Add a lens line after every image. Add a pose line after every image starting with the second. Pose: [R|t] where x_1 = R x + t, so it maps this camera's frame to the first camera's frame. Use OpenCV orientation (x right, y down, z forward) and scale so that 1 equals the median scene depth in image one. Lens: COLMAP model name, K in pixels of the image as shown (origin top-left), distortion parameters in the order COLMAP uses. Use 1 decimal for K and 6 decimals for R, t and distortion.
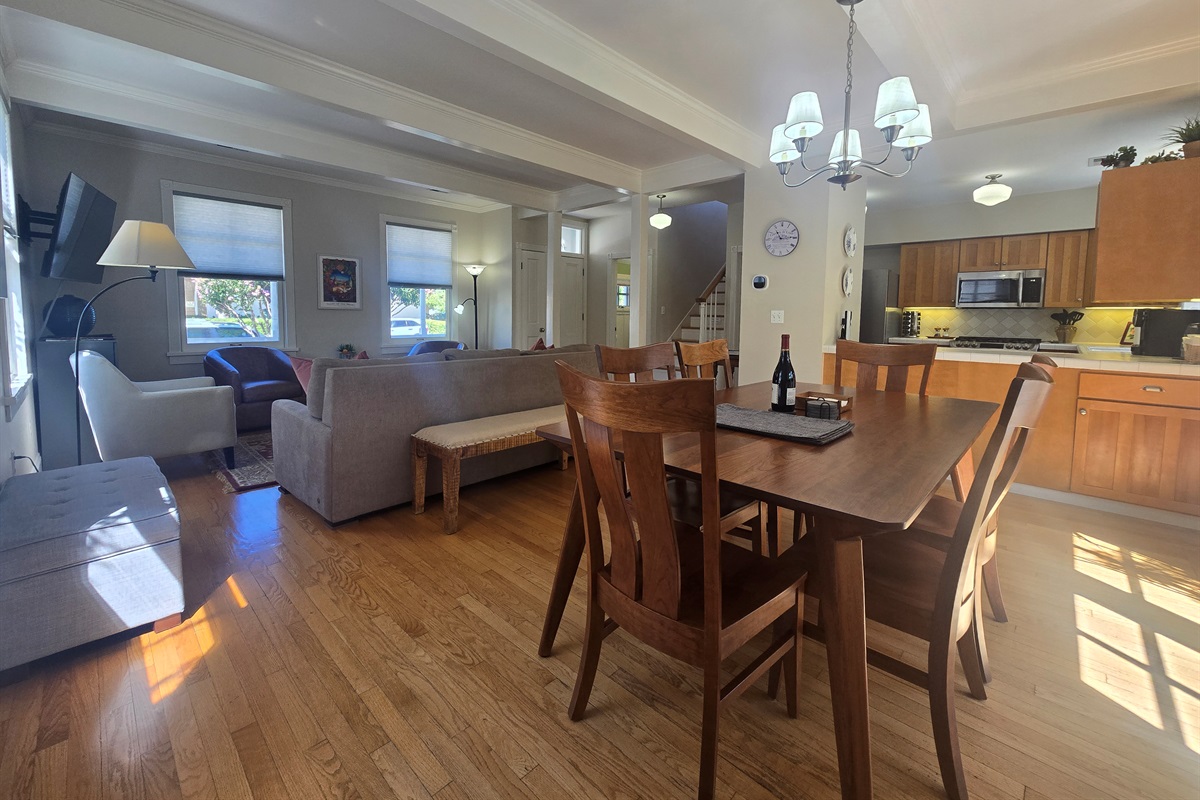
lens RADIAL K [[489.2, 0, 609.3], [0, 489.2, 348.6], [0, 0, 1]] dist [0.001293, -0.000002]
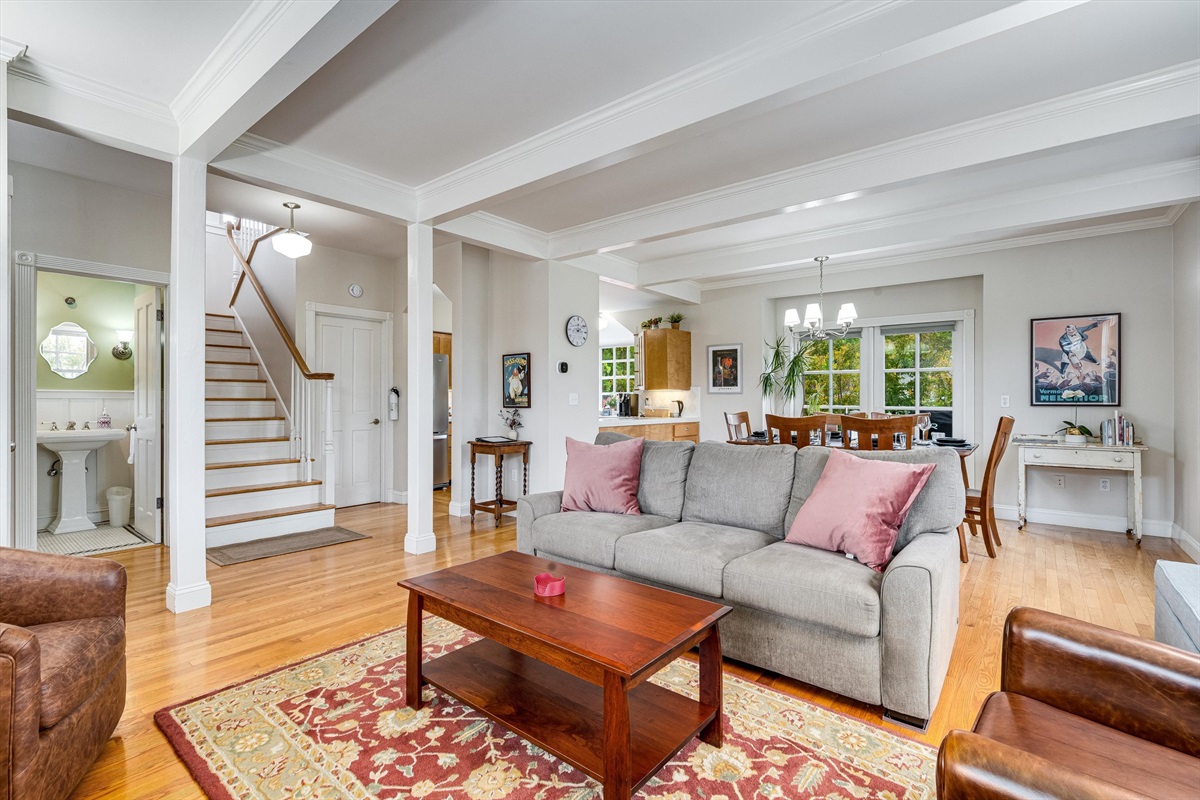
lens RADIAL K [[542.7, 0, 600.1], [0, 542.7, 397.2], [0, 0, 1]] dist [-0.002960, 0.000238]
pose [[-0.066542, -0.004859, 0.997772, -0.731035], [0.065762, 0.997793, 0.009245, -0.063108], [-0.995614, 0.066230, -0.066075, 0.833130]]
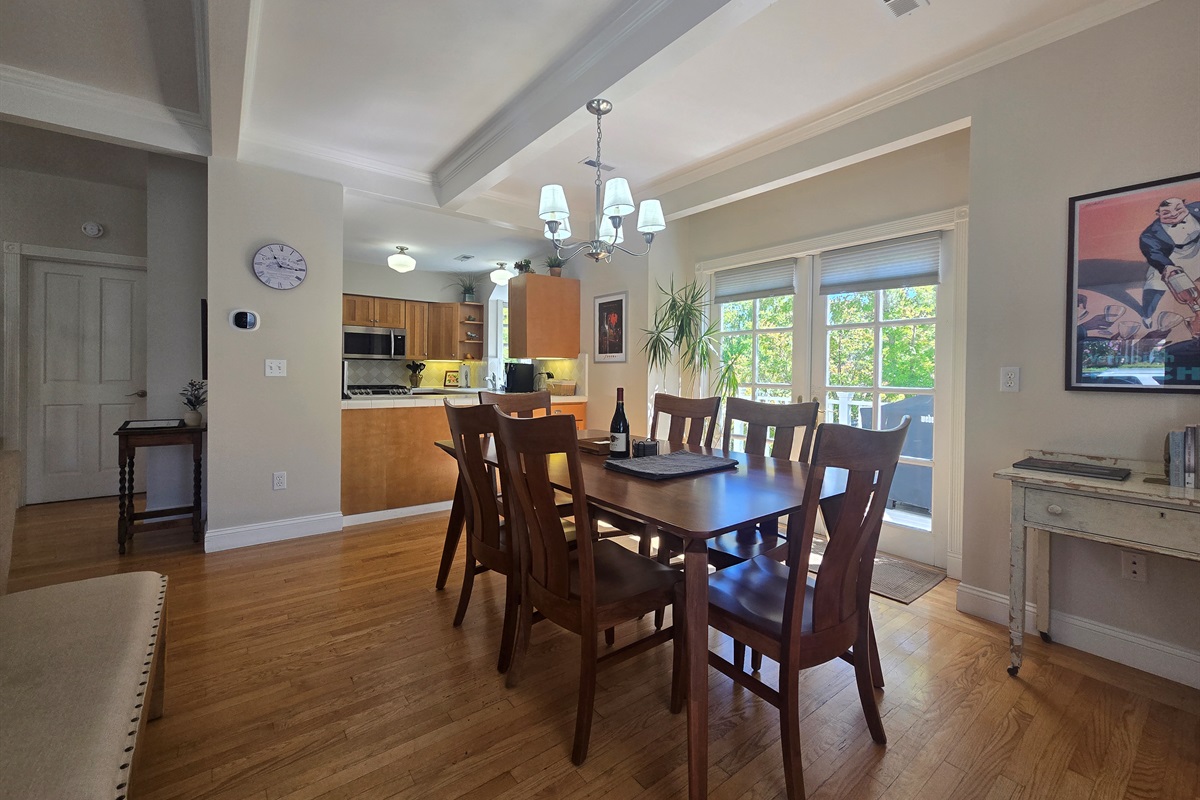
lens RADIAL K [[489.2, 0, 603.6], [0, 489.2, 379.1], [0, 0, 1]] dist [0.001293, -0.000002]
pose [[0.154676, -0.024149, 0.987670, -0.268055], [0.057668, 0.998217, 0.015376, -0.024403], [-0.986281, 0.054578, 0.155793, 0.310951]]
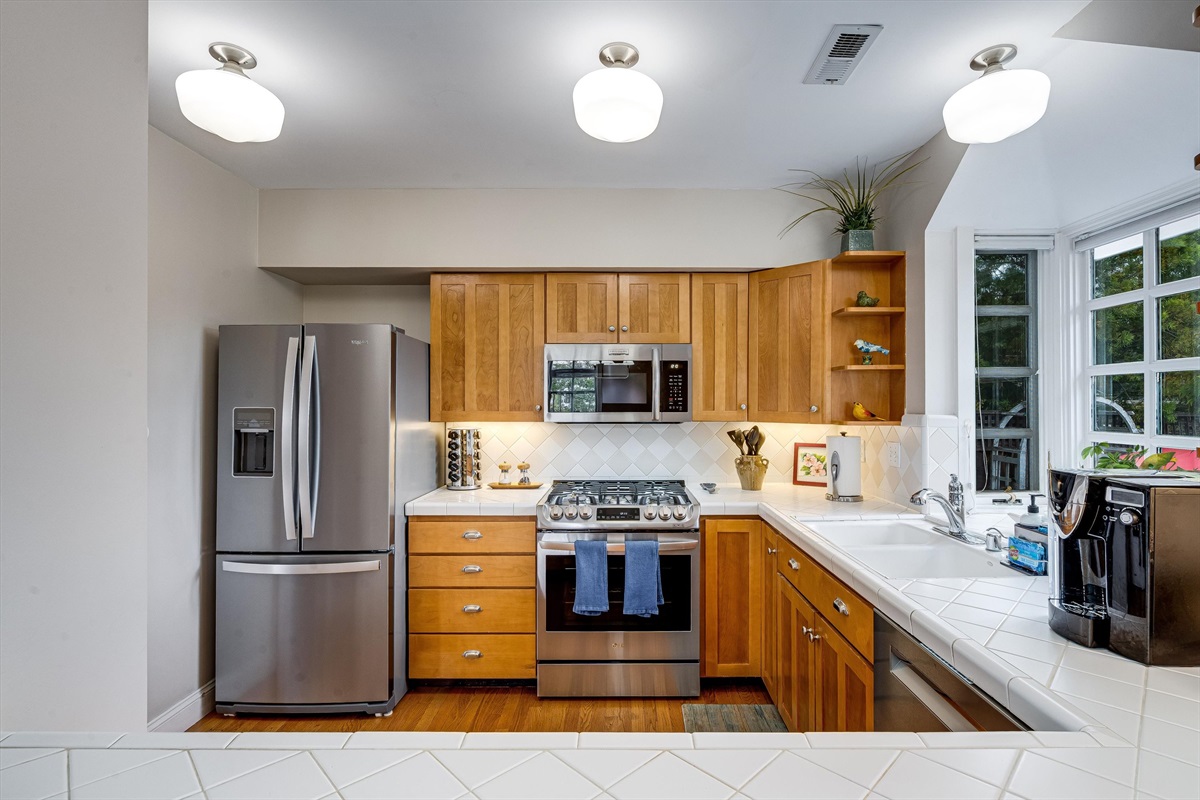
lens RADIAL K [[542.7, 0, 625.0], [0, 542.7, 401.3], [0, 0, 1]] dist [-0.002960, 0.000238]
pose [[0.731146, -0.004099, 0.682209, 0.465287], [0.055084, 0.997072, -0.053045, -0.078997], [-0.679994, 0.076362, 0.729231, 0.645395]]
